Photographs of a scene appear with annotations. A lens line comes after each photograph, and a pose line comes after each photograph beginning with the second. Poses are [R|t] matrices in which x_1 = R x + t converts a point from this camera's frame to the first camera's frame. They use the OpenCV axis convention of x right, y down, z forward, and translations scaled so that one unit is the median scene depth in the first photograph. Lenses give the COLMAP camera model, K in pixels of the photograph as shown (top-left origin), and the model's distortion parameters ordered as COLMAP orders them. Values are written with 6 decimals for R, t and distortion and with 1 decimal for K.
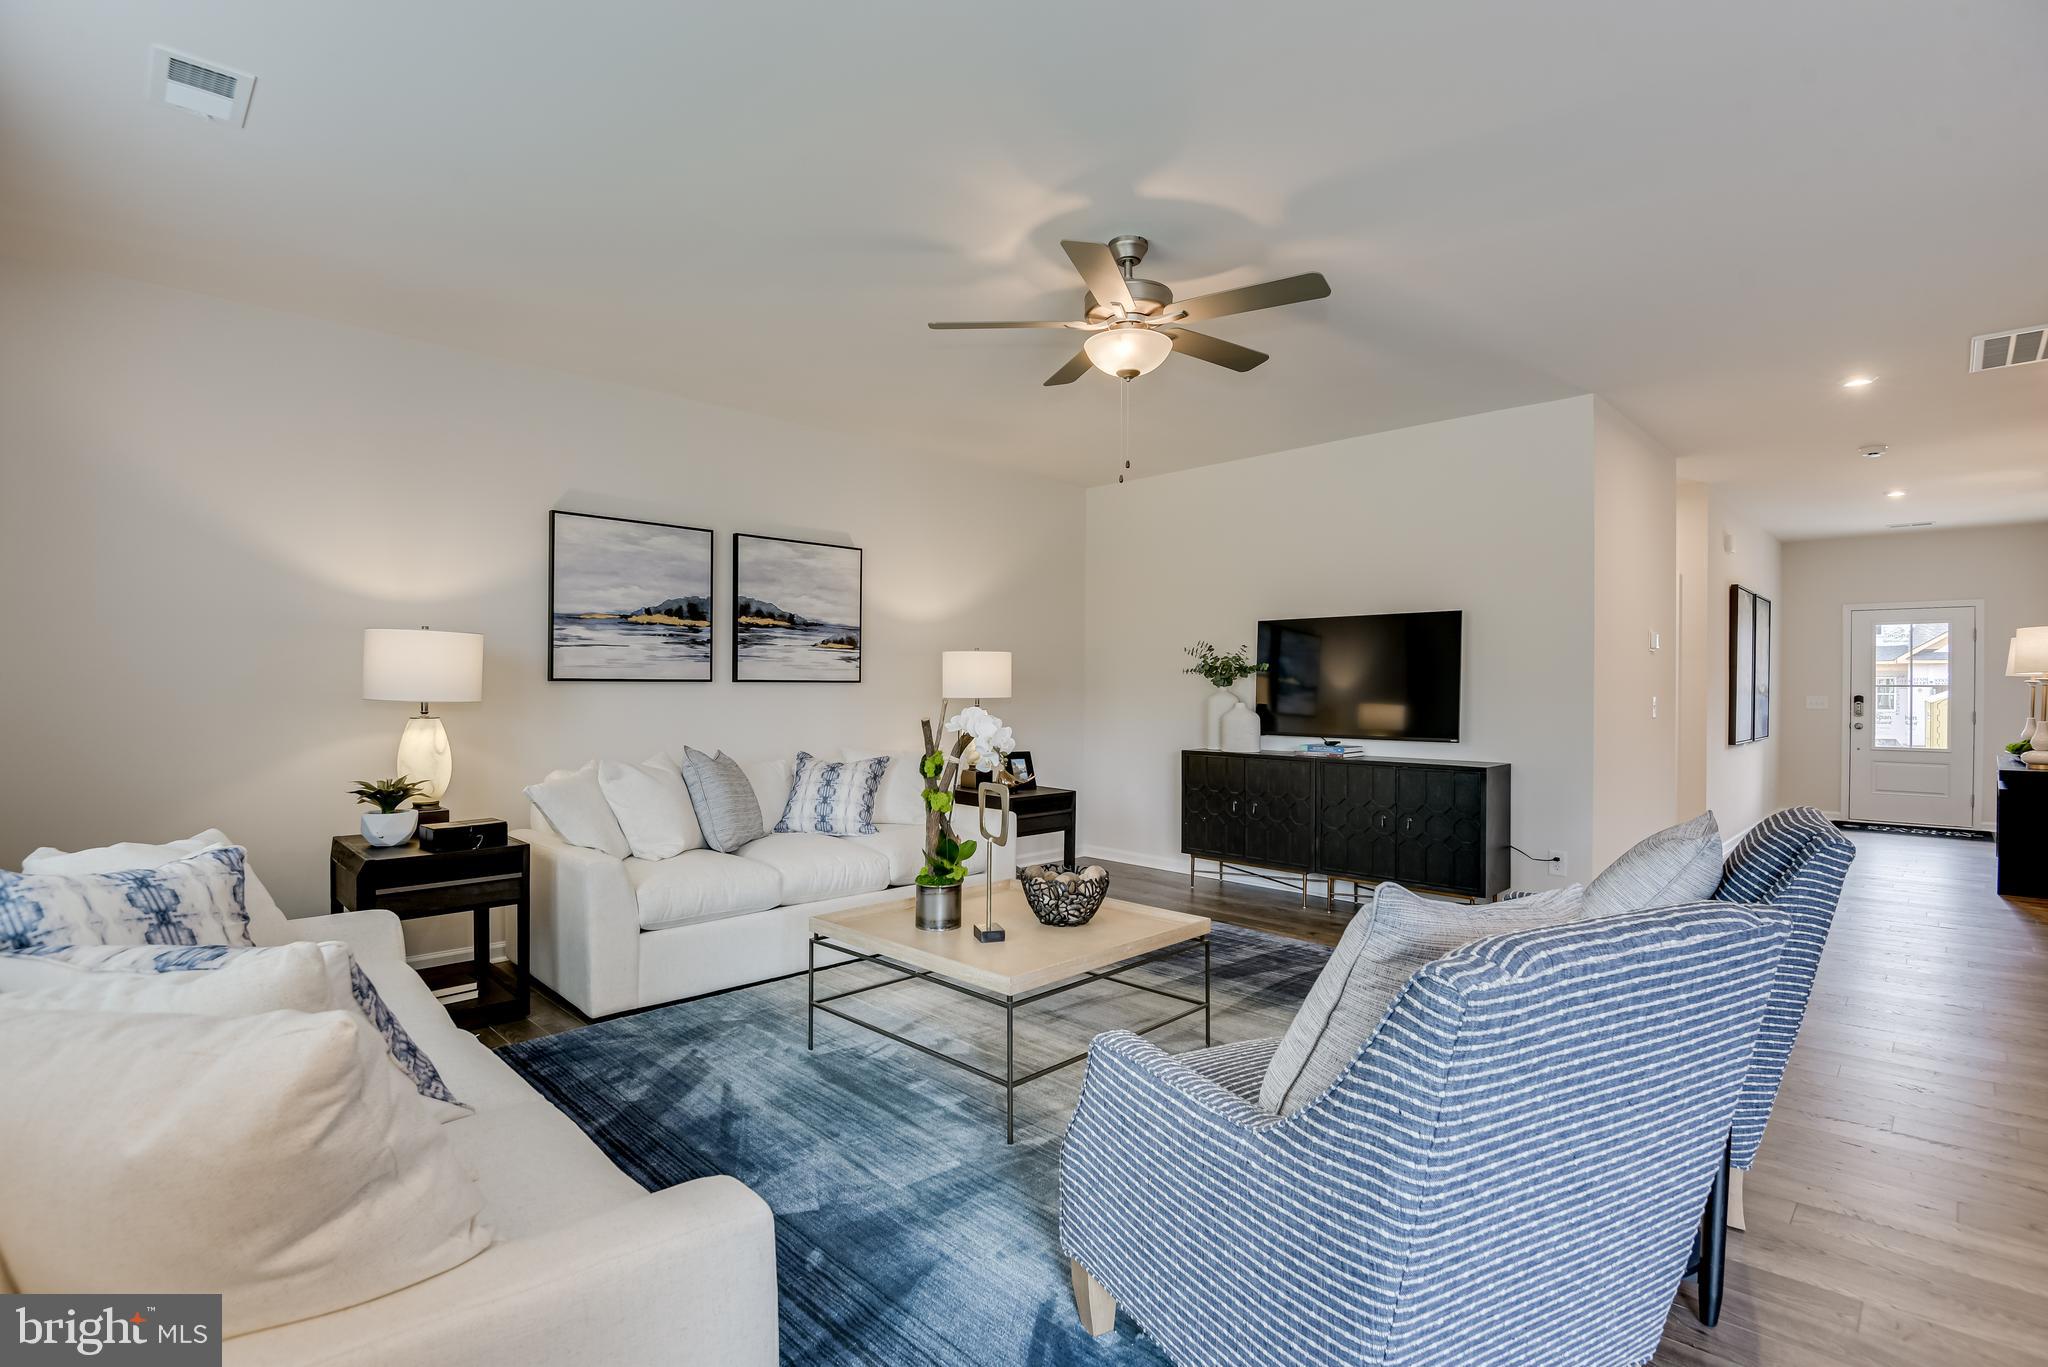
lens RADIAL K [[945.3, 0, 1039.9], [0, 945.3, 696.3], [0, 0, 1]] dist [-0.034328, -0.001659]
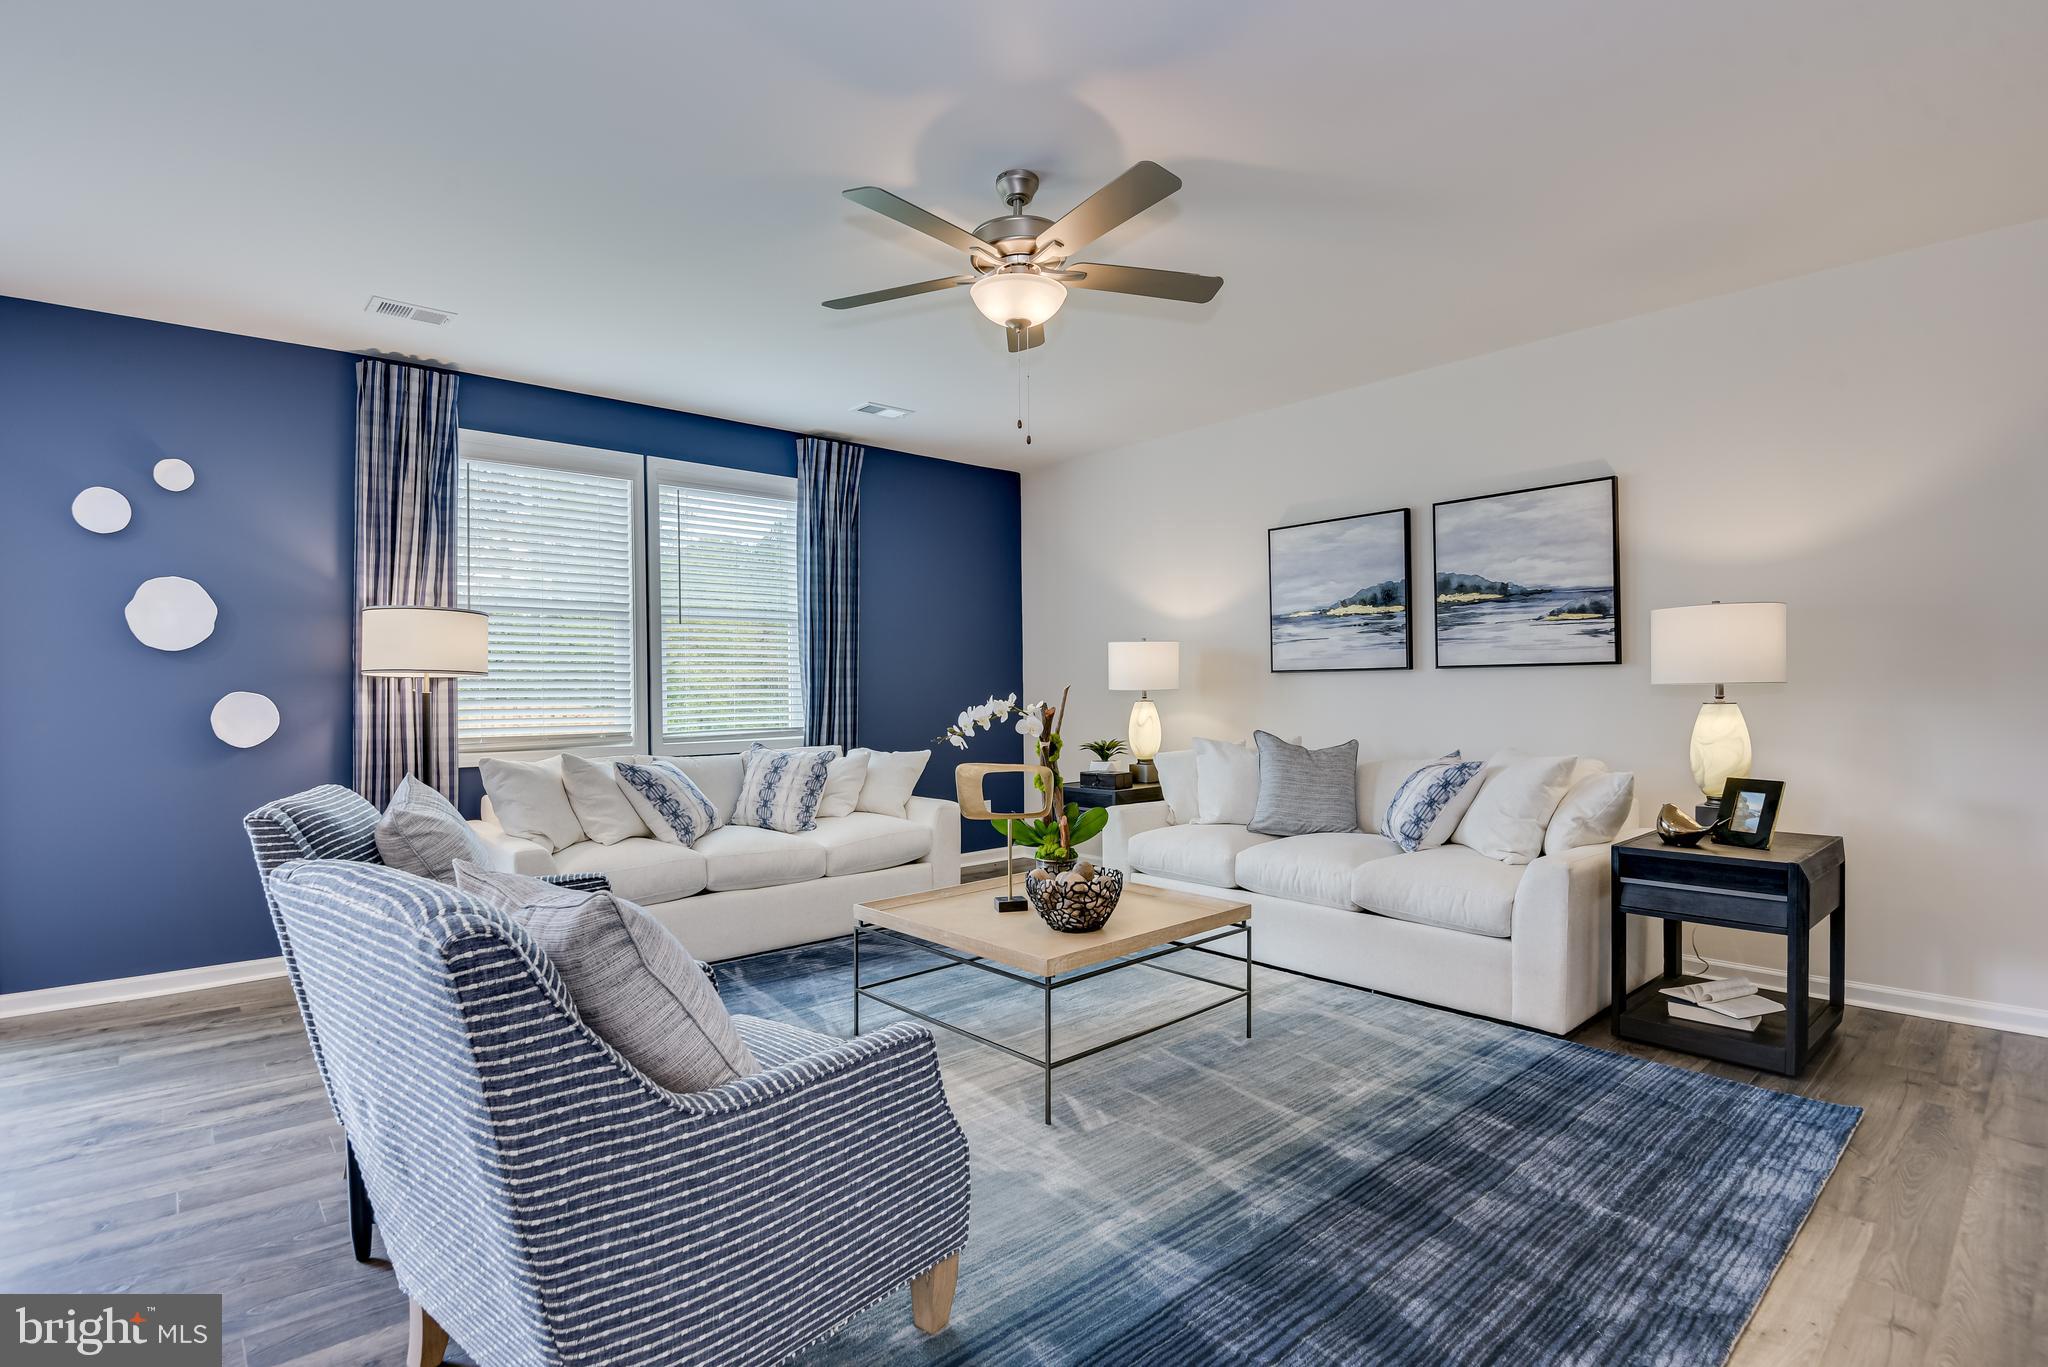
lens RADIAL K [[991.9, 0, 986.6], [0, 991.9, 689.1], [0, 0, 1]] dist [-0.020763, -0.000003]
pose [[-0.088880, -0.005470, -0.996027, 0.675223], [0.001594, 0.999983, -0.005634, 0.008836], [0.996041, -0.002088, -0.088870, 0.679410]]
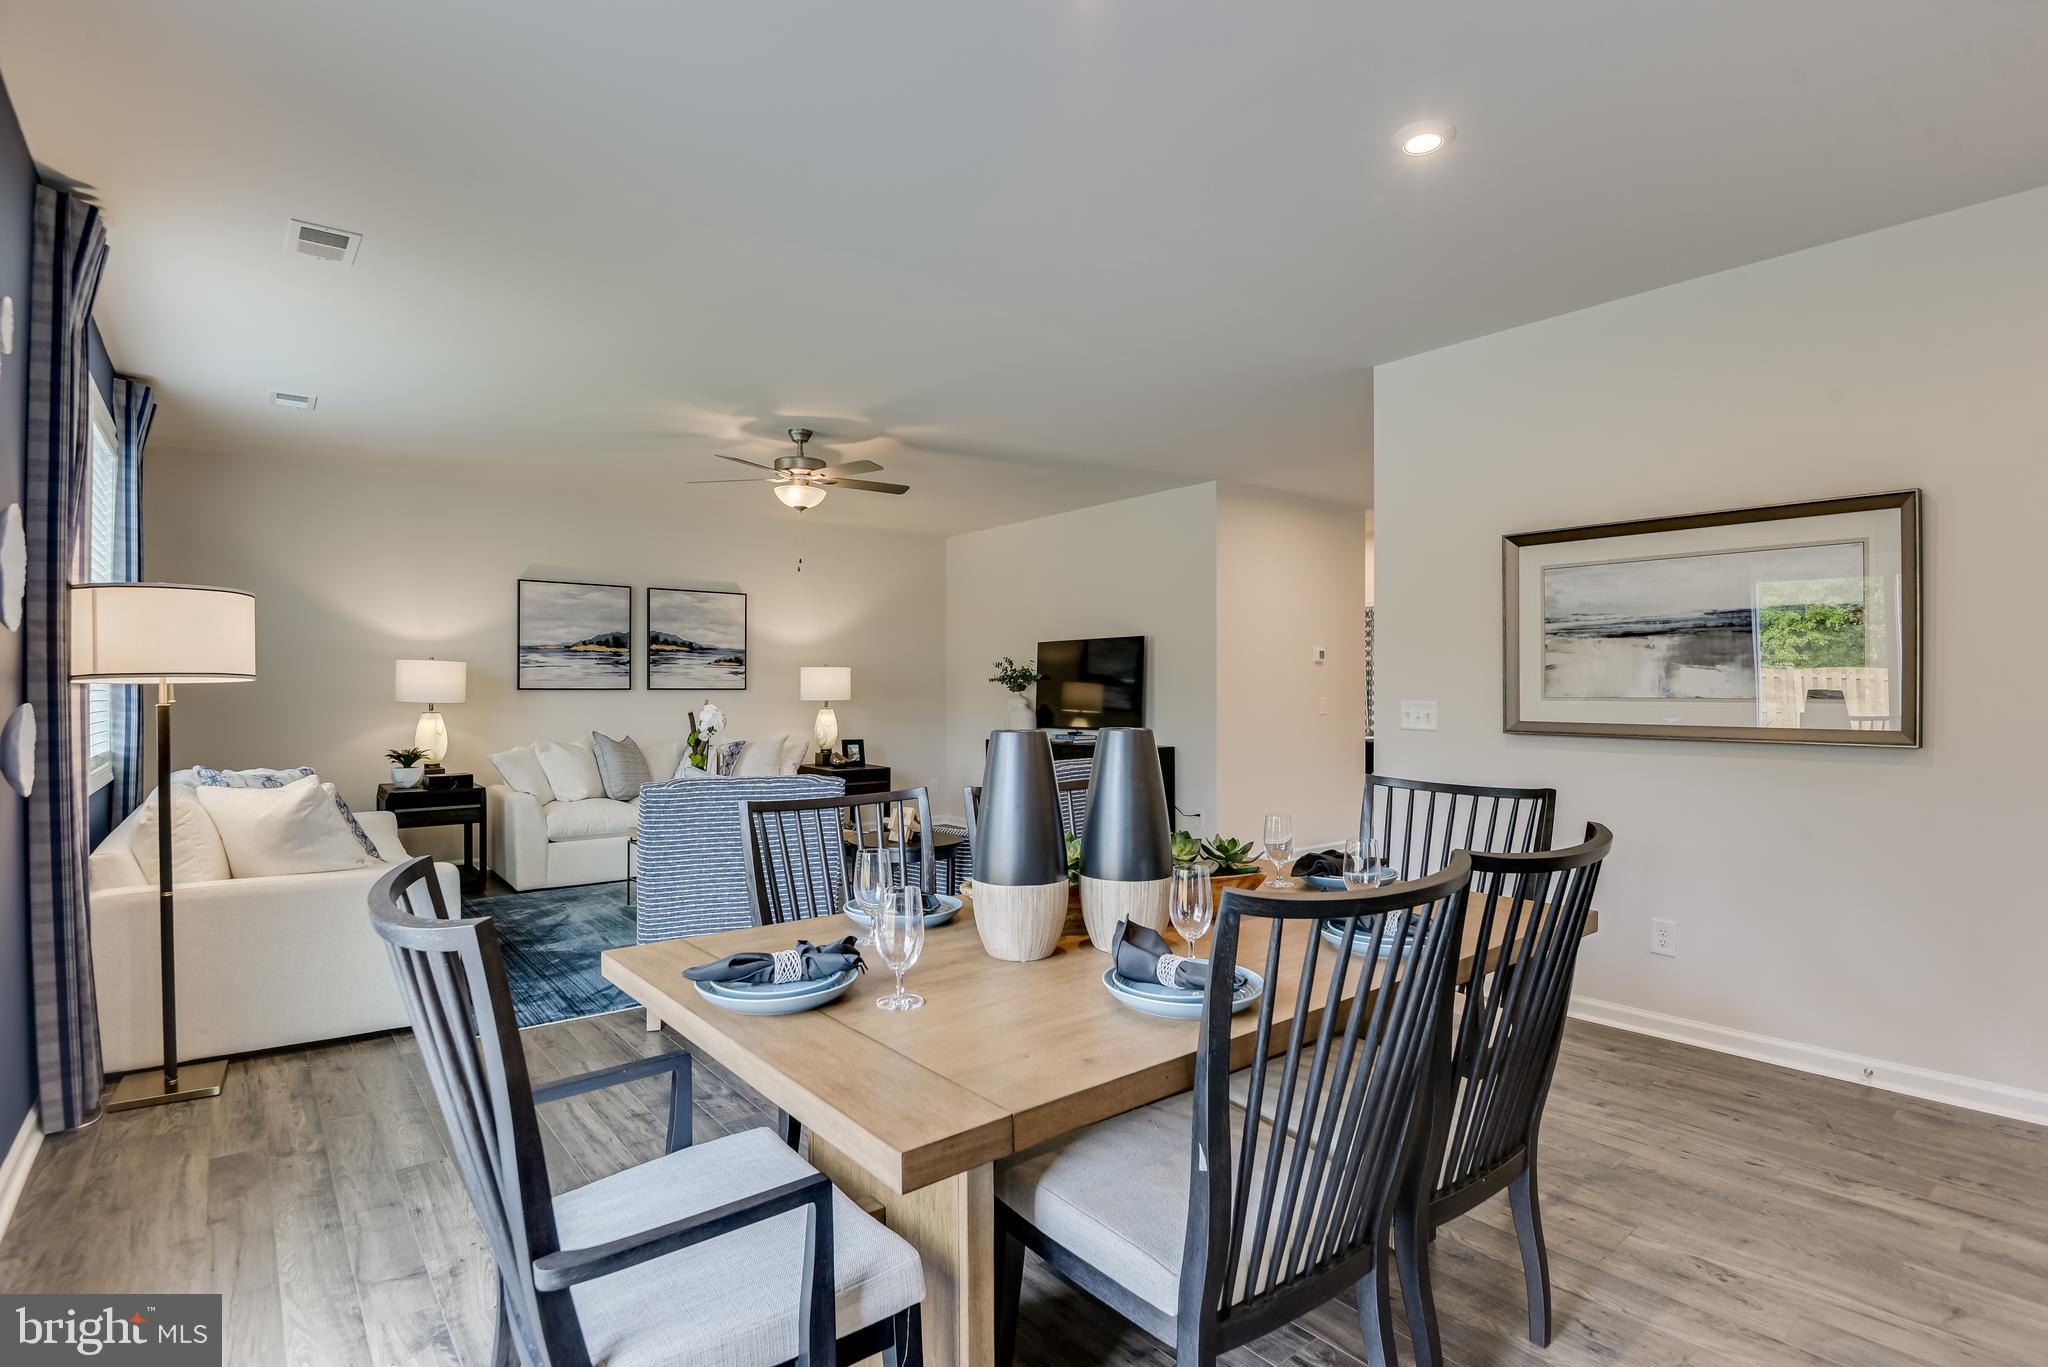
lens RADIAL K [[991.9, 0, 1025.8], [0, 991.9, 694.6], [0, 0, 1]] dist [-0.020763, -0.000003]
pose [[0.991986, -0.002495, -0.126324, 0.466172], [0.001843, 0.999984, -0.005276, 0.001615], [0.126335, 0.005001, 0.991975, -0.461979]]
